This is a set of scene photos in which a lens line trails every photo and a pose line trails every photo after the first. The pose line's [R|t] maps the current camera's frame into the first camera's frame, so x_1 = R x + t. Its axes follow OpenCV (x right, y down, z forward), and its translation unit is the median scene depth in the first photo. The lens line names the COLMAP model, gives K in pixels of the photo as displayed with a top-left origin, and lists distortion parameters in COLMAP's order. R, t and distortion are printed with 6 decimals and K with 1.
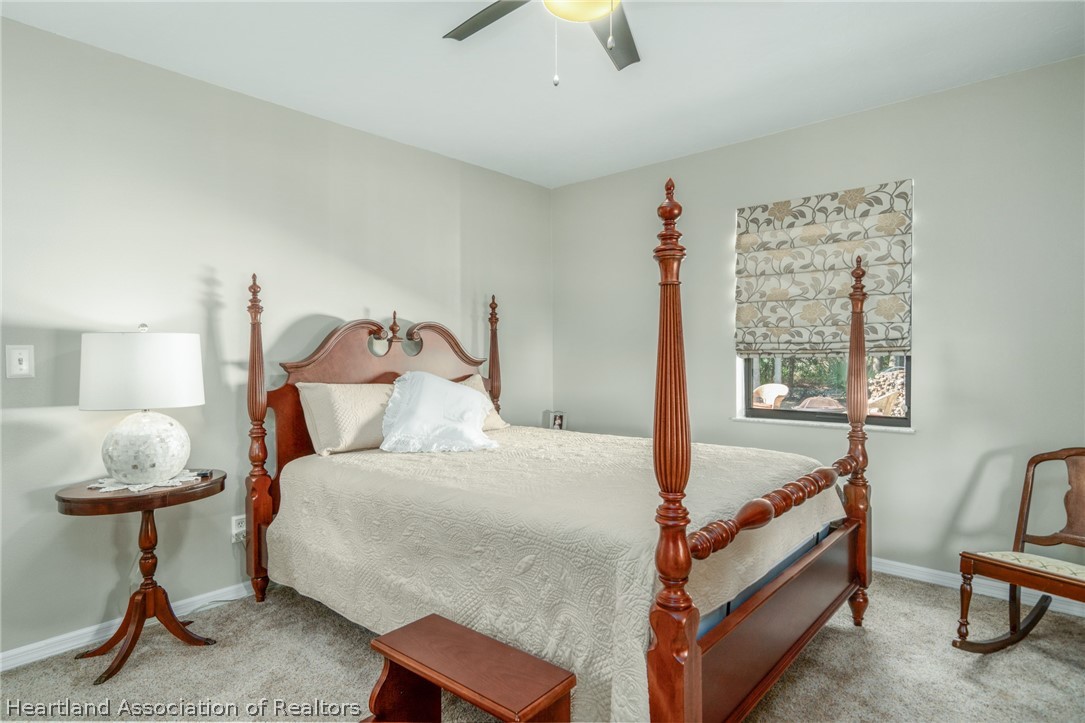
lens RADIAL K [[589.5, 0, 538.1], [0, 589.5, 361.1], [0, 0, 1]] dist [0.005324, 0.001167]
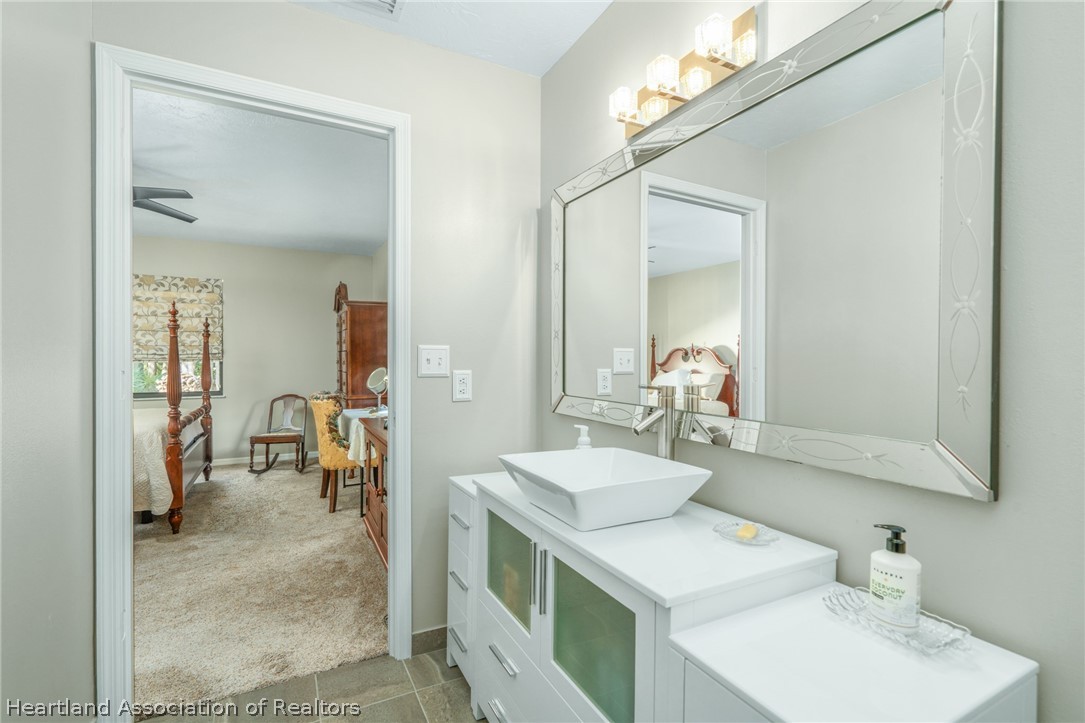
lens RADIAL K [[492.6, 0, 538.3], [0, 492.6, 361.0], [0, 0, 1]] dist [-0.000985, 0.000775]
pose [[0.350544, 0.000311, 0.936546, -0.690600], [0.013024, 0.999902, -0.005207, 0.014972], [-0.936456, 0.014023, 0.350506, -0.753840]]
